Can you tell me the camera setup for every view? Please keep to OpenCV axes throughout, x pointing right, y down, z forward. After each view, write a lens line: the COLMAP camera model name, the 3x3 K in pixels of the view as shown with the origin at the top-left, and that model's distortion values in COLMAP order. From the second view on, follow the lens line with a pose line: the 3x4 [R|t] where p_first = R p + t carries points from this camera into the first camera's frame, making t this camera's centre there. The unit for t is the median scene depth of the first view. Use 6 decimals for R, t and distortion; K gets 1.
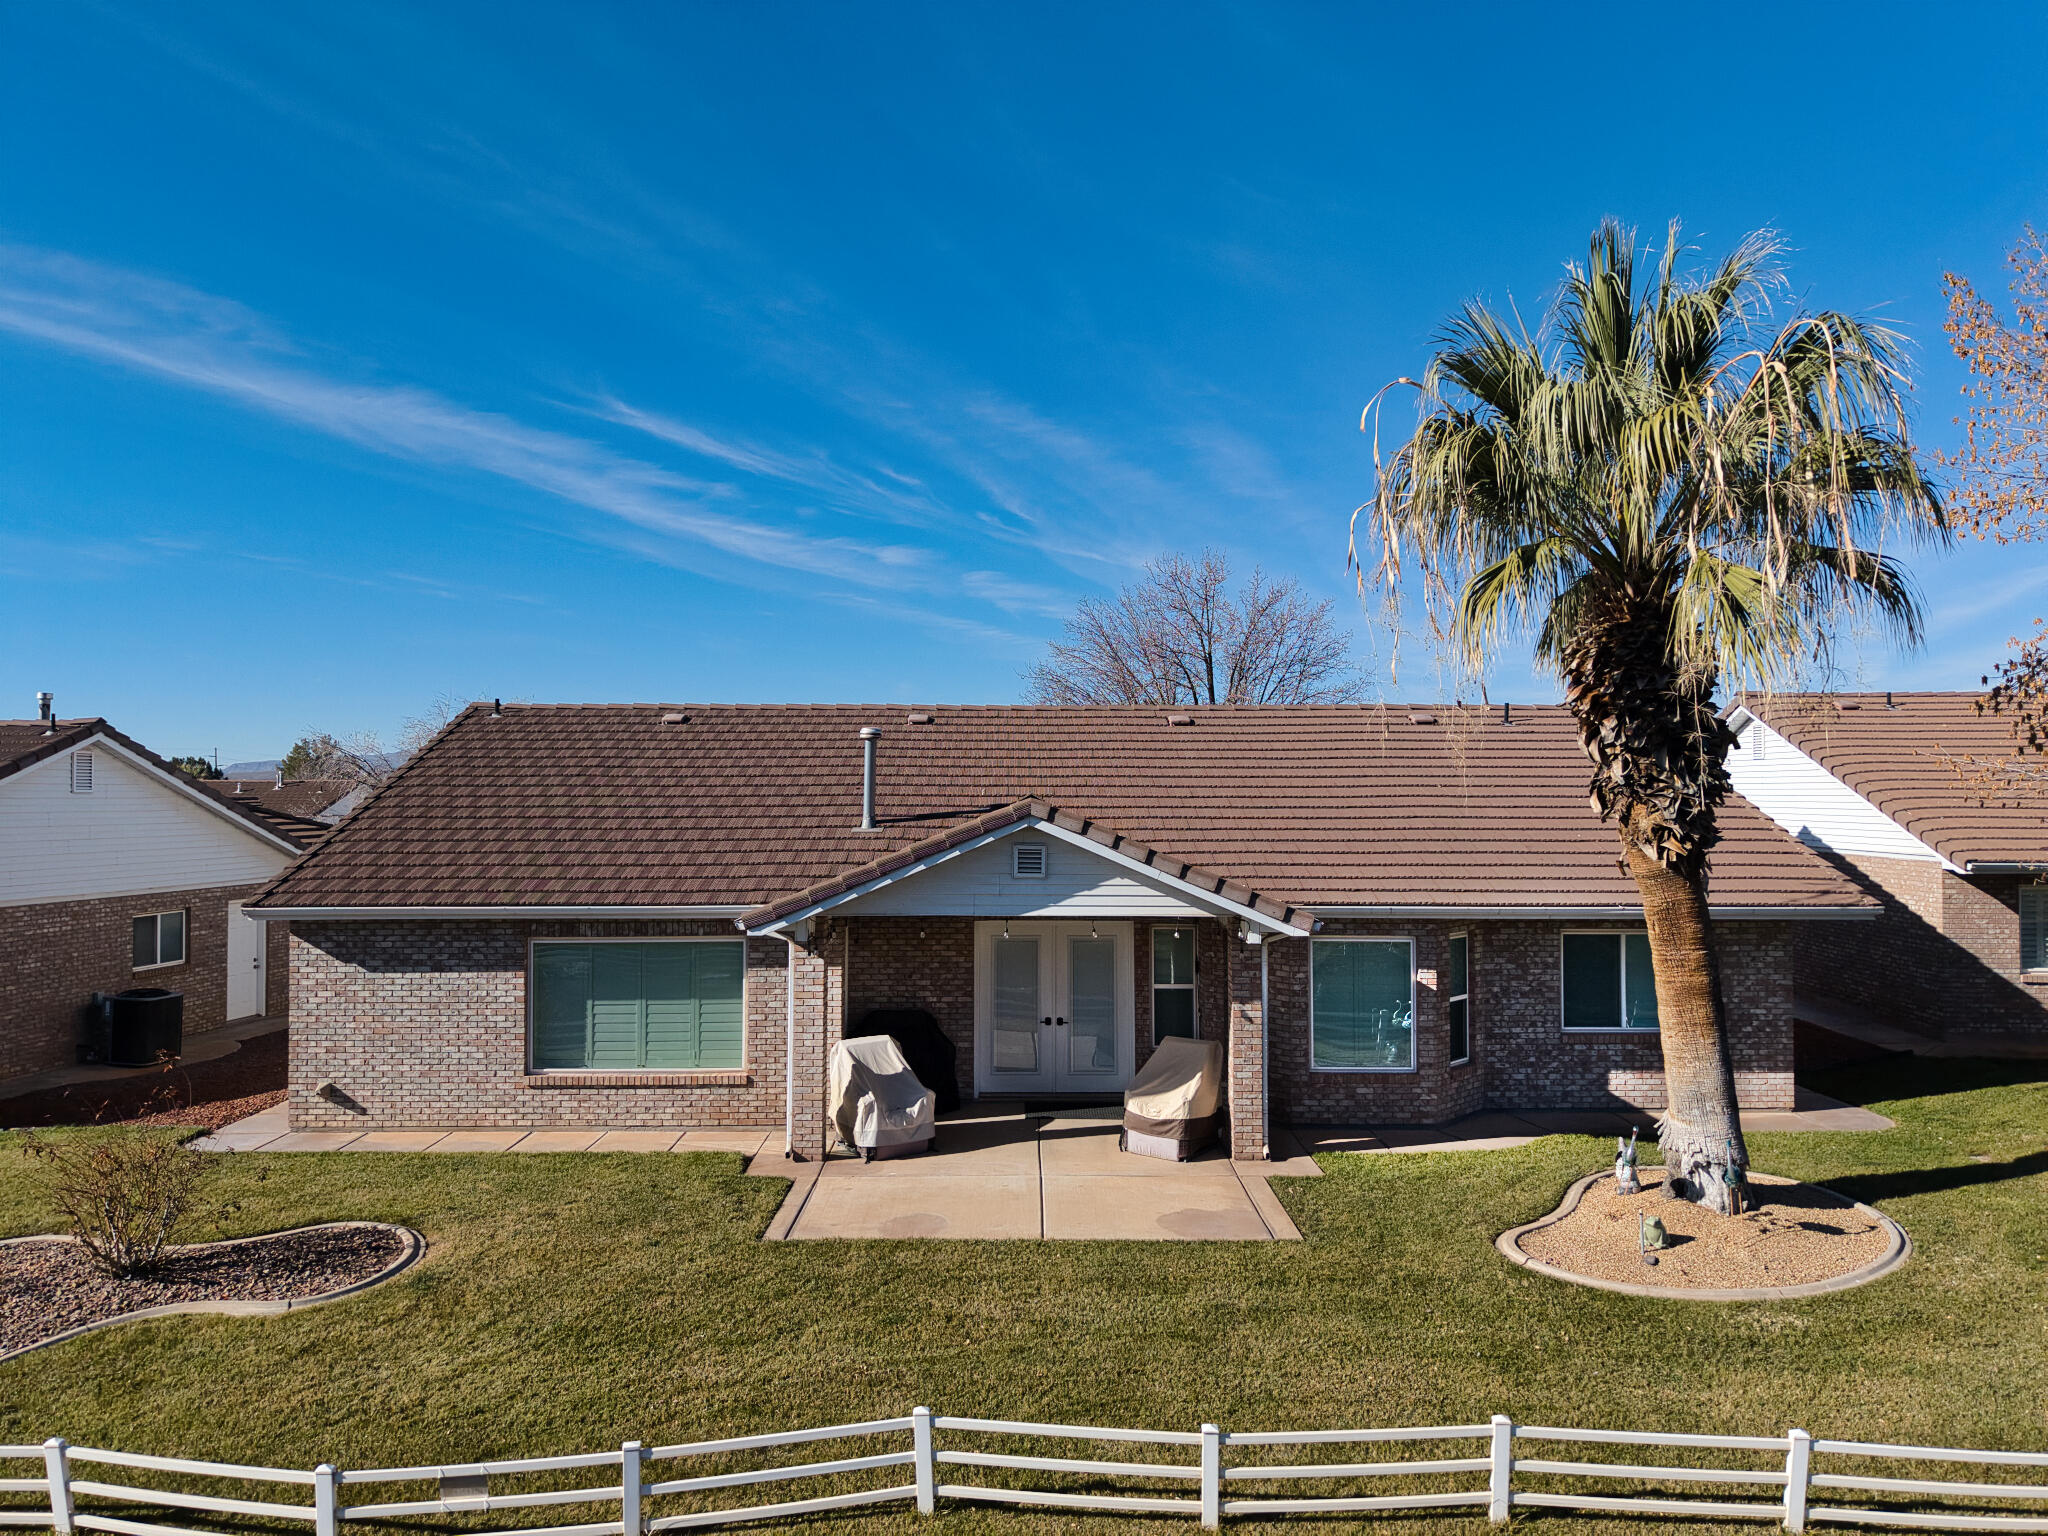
lens RADIAL K [[1354.8, 0, 1024.0], [0, 1354.8, 768.0], [0, 0, 1]] dist [0.005586, -0.000379]
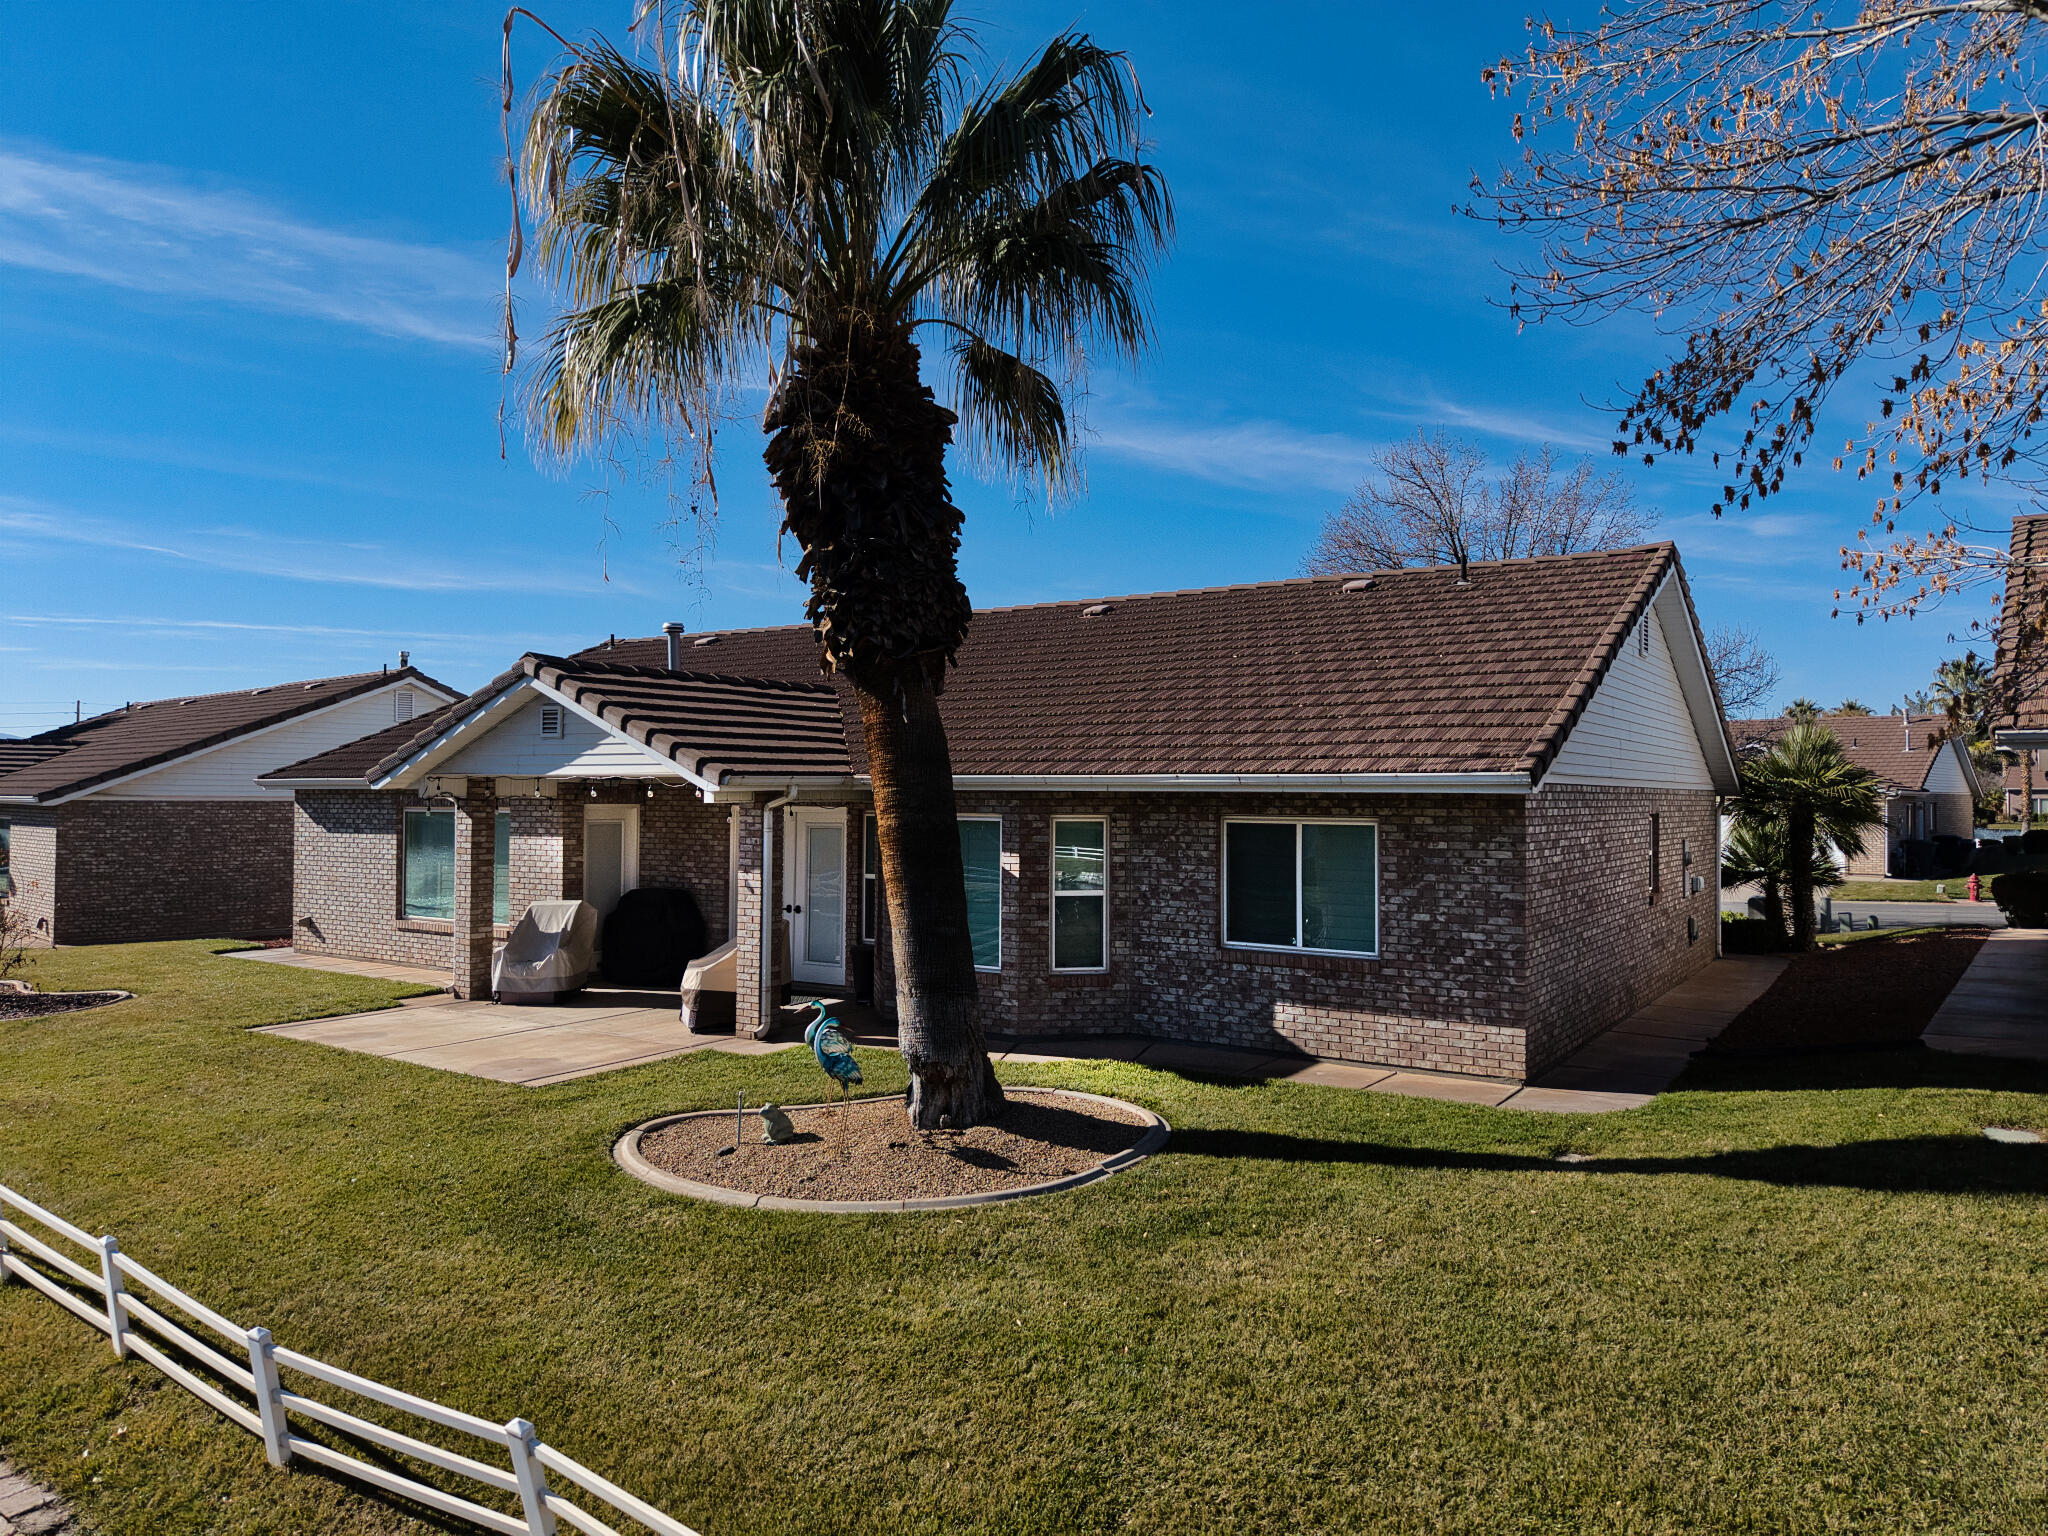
lens RADIAL K [[1352.4, 0, 1024.0], [0, 1352.4, 768.0], [0, 0, 1]] dist [0.091195, -0.167030]
pose [[0.829582, -0.004815, -0.558365, 0.771102], [0.010027, 0.999930, 0.006275, 0.089501], [0.558295, -0.010804, 0.829572, 0.301991]]
